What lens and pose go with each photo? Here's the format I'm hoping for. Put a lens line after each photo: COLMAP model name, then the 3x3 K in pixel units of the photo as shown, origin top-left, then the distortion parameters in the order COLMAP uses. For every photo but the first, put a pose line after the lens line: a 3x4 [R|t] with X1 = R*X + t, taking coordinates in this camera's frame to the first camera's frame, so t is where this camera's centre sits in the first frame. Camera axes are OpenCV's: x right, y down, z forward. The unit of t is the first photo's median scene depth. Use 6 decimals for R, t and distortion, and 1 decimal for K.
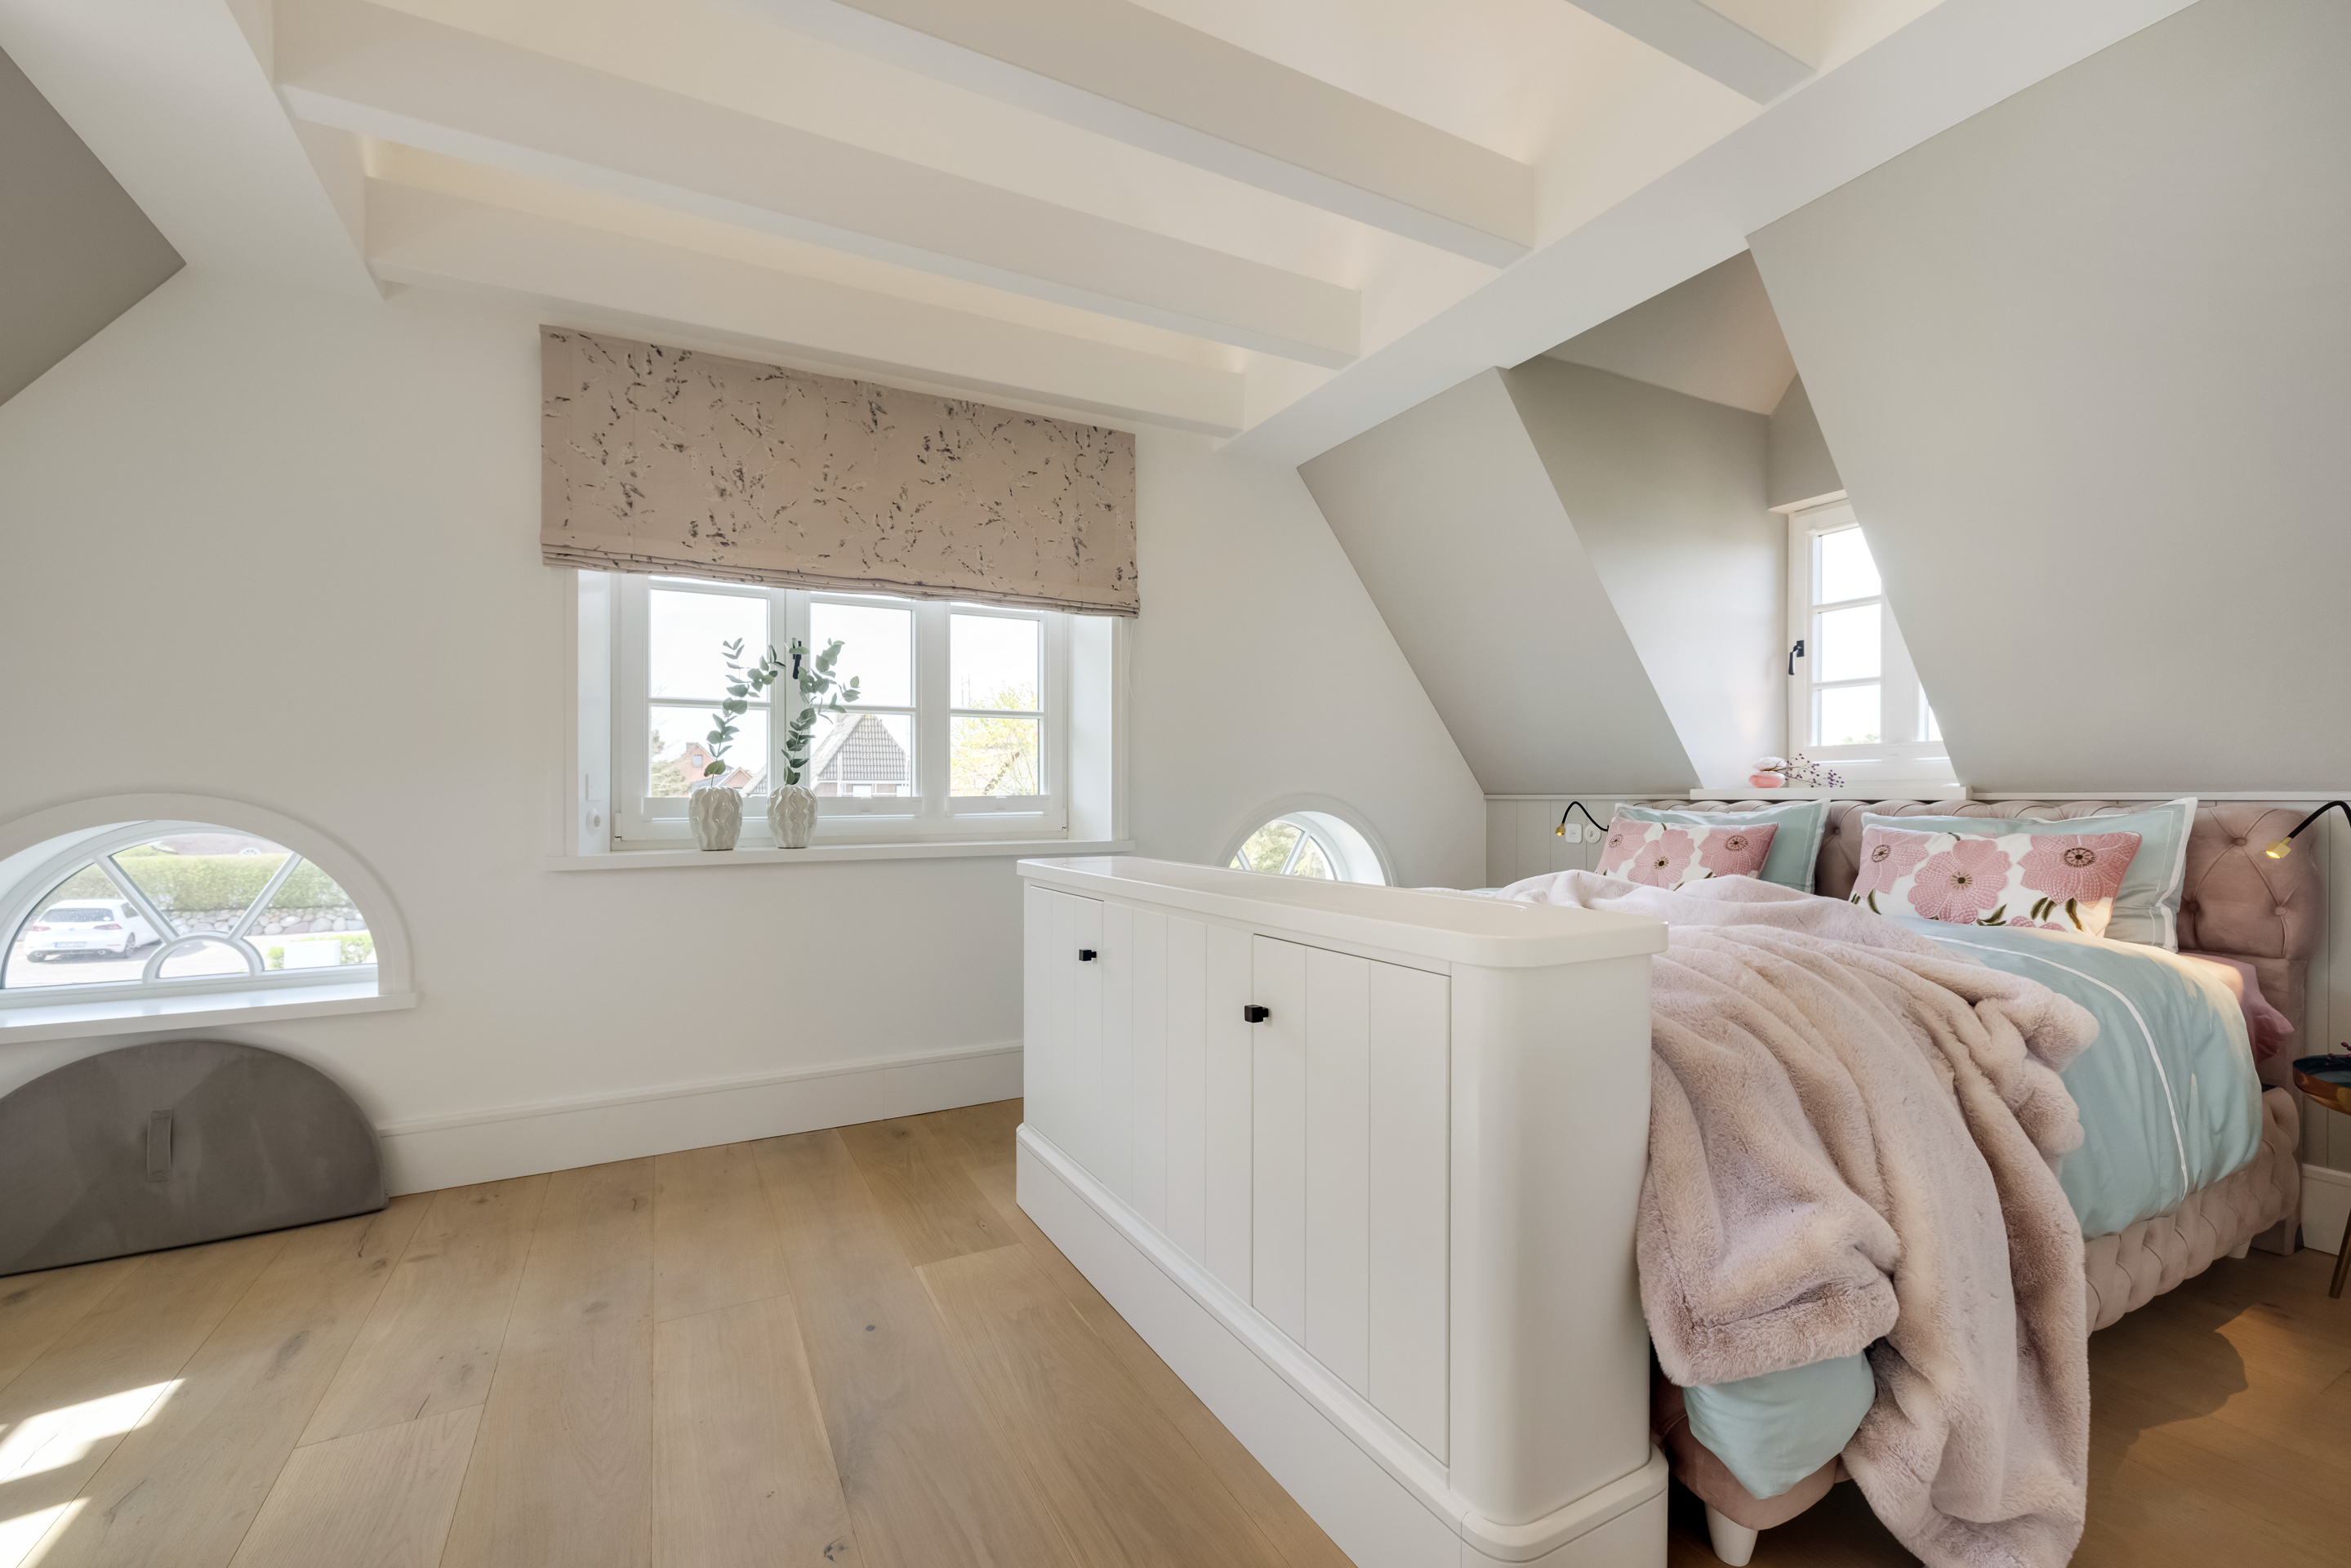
lens RADIAL K [[1003.6, 0, 1199.4], [0, 1003.6, 788.6], [0, 0, 1]] dist [-0.003811, 0.000268]
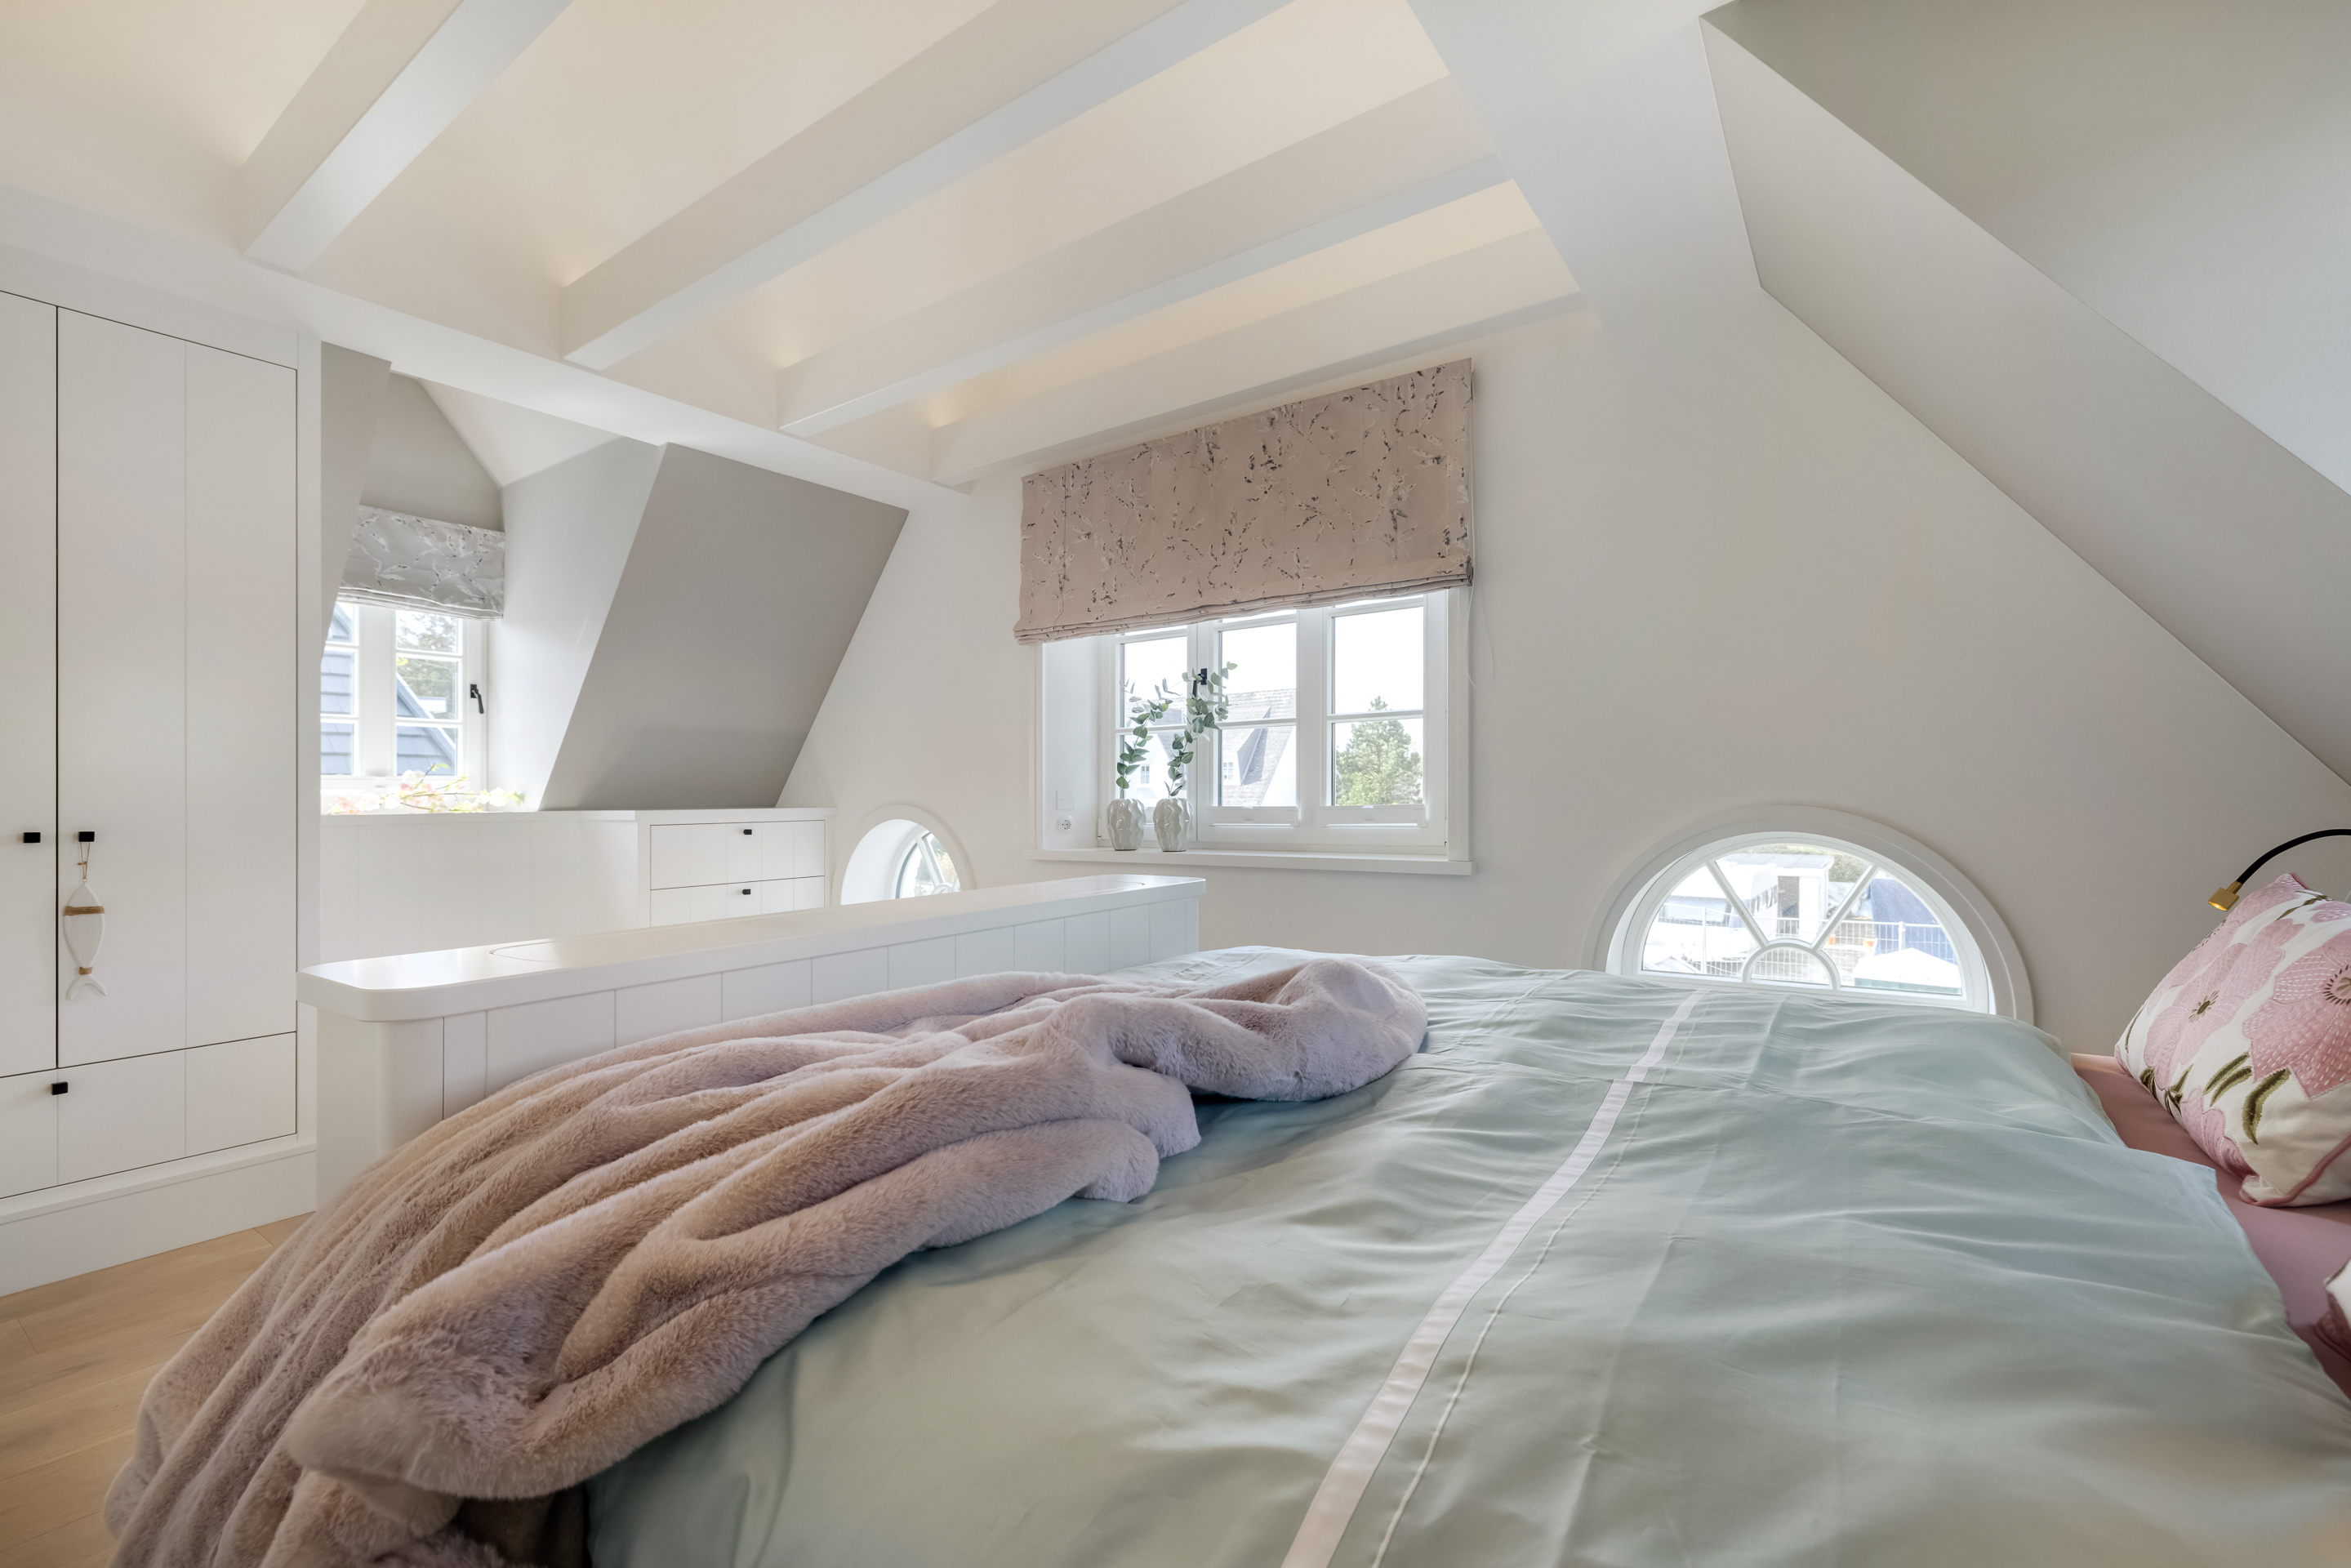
lens RADIAL K [[1003.6, 0, 1175.6], [0, 1003.6, 780.7], [0, 0, 1]] dist [-0.003811, 0.000268]
pose [[0.440707, -0.010338, -0.897592, 0.605048], [0.024217, 0.999707, 0.000376, -0.019314], [0.897324, -0.021903, 0.440828, 0.459660]]
